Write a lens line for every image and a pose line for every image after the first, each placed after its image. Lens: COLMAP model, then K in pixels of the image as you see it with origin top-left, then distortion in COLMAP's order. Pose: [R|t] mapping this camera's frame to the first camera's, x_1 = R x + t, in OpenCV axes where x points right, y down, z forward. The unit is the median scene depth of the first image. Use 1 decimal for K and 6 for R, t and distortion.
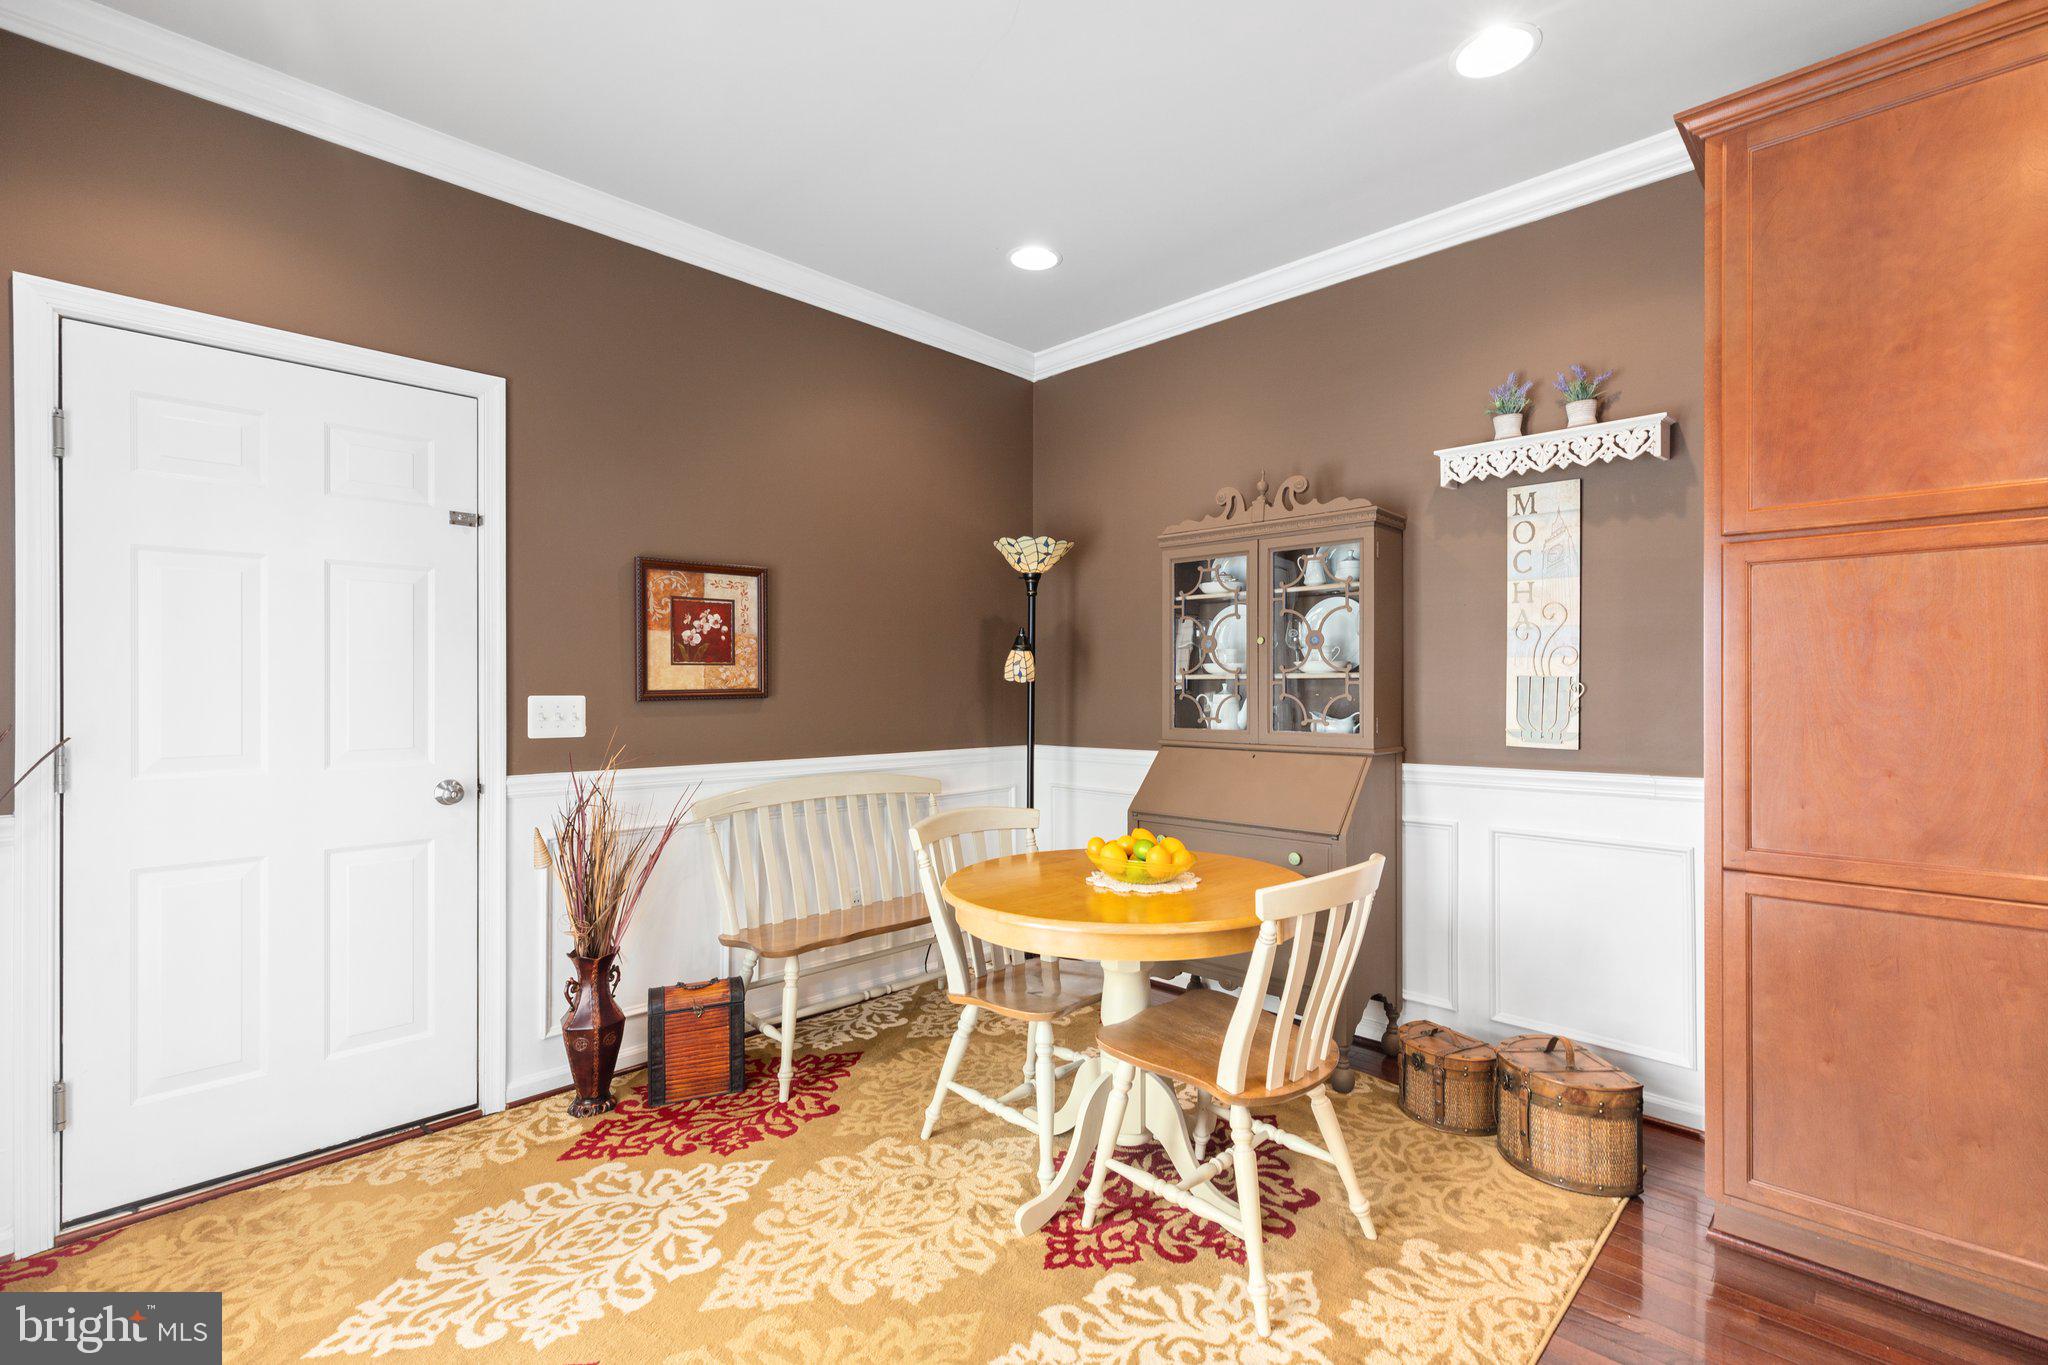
lens RADIAL K [[913.5, 0, 1025.1], [0, 913.5, 683.5], [0, 0, 1]] dist [0.002036, -0.000265]
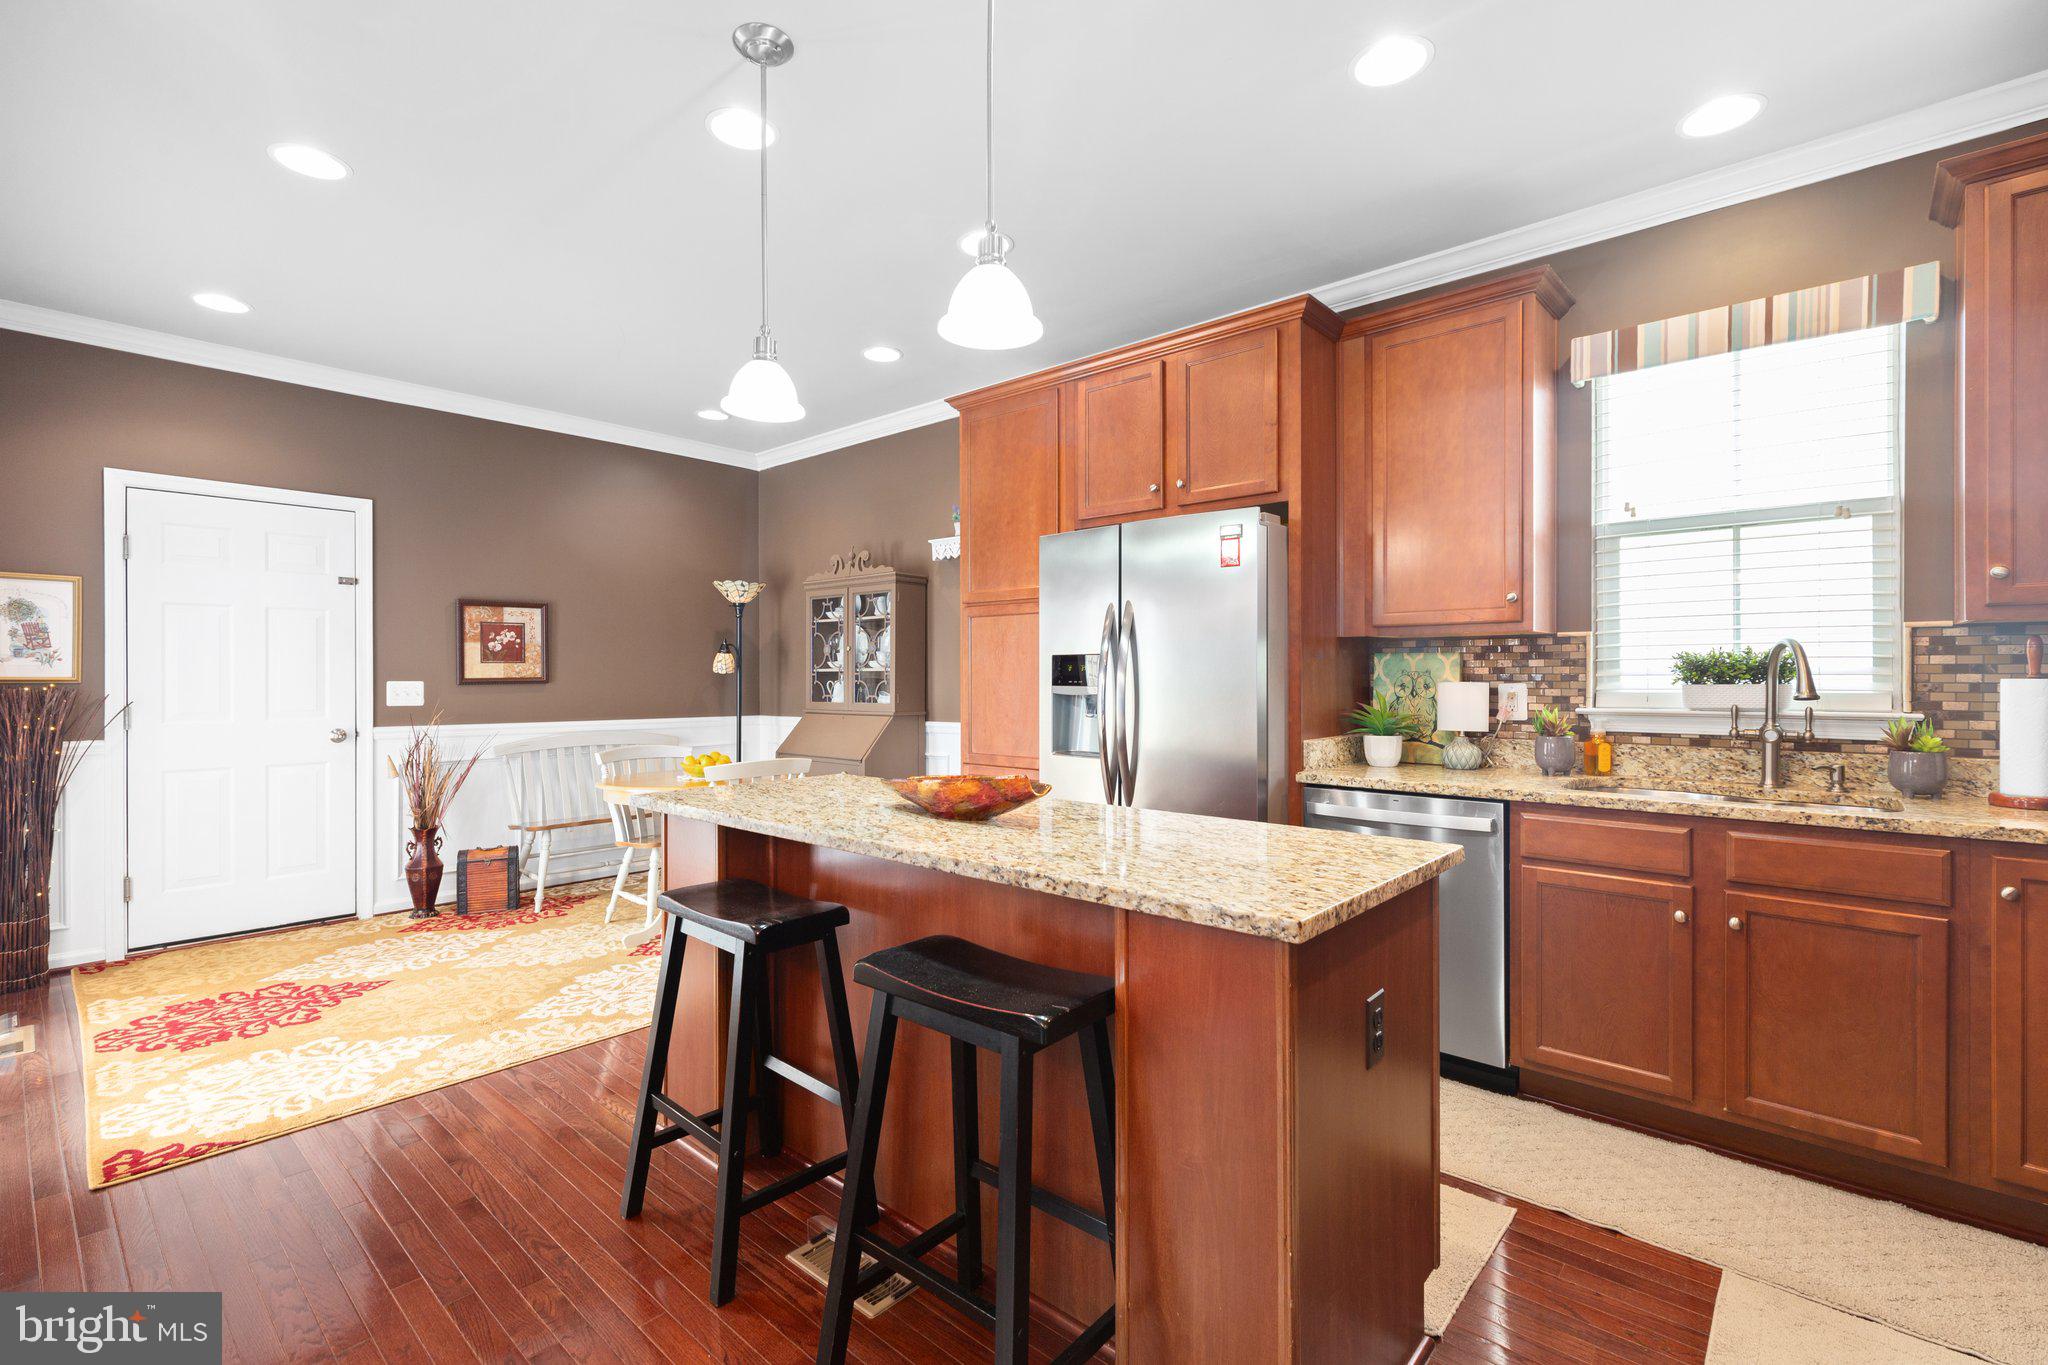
lens RADIAL K [[913.5, 0, 1023.4], [0, 913.5, 678.4], [0, 0, 1]] dist [0.002036, -0.000265]
pose [[0.999088, 0.000022, 0.042688, 0.566881], [-0.000167, 0.999994, 0.003395, 0.001604], [-0.042688, -0.003399, 0.999083, -0.755030]]
